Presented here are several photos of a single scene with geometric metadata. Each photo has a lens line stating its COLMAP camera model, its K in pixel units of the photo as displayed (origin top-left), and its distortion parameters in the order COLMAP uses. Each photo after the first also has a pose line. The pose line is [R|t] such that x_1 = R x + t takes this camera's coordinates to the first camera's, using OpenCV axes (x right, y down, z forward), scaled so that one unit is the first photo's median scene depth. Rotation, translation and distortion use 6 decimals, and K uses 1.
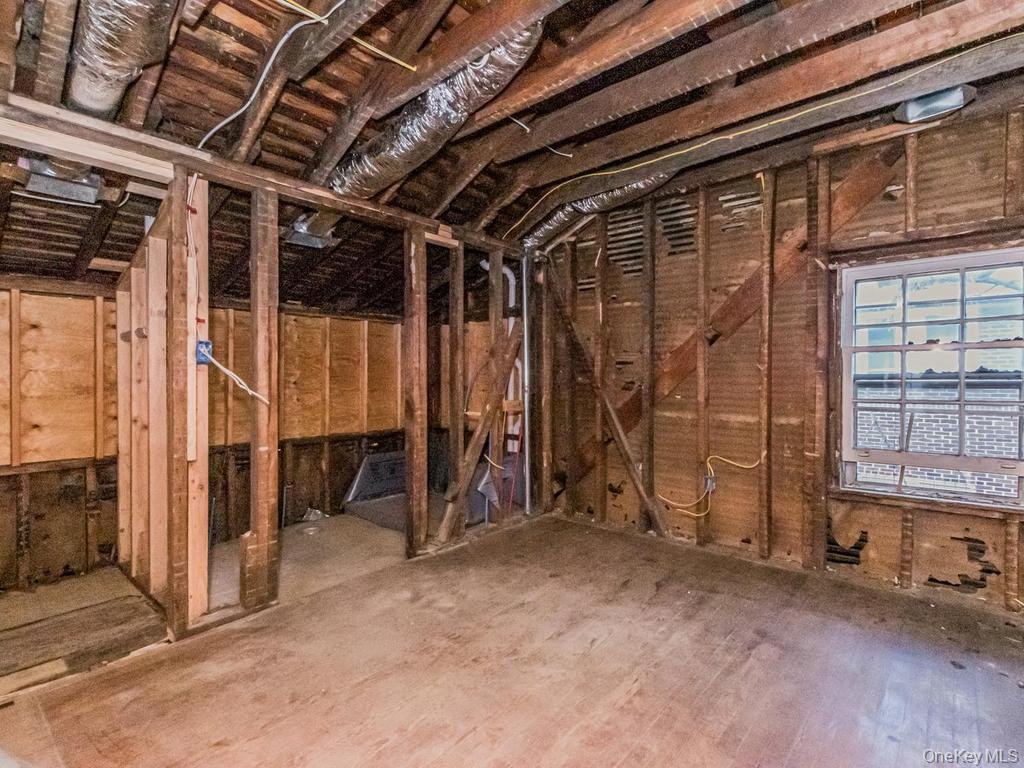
lens RADIAL K [[502.7, 0, 503.9], [0, 502.7, 383.3], [0, 0, 1]] dist [-0.012667, -0.000959]
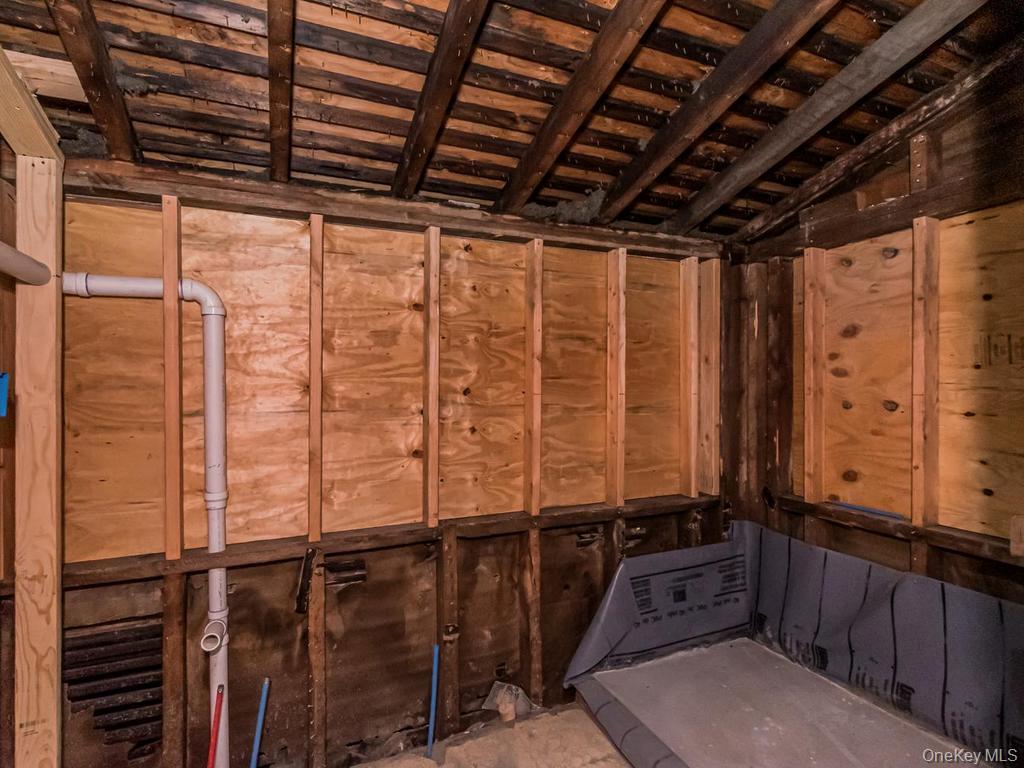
lens RADIAL K [[502.7, 0, 505.4], [0, 502.7, 385.4], [0, 0, 1]] dist [-0.012667, -0.000959]
pose [[0.911370, -0.001312, -0.411587, -0.205839], [-0.001369, 0.999980, -0.006219, -0.003800], [0.411586, 0.006231, 0.911349, 0.616342]]
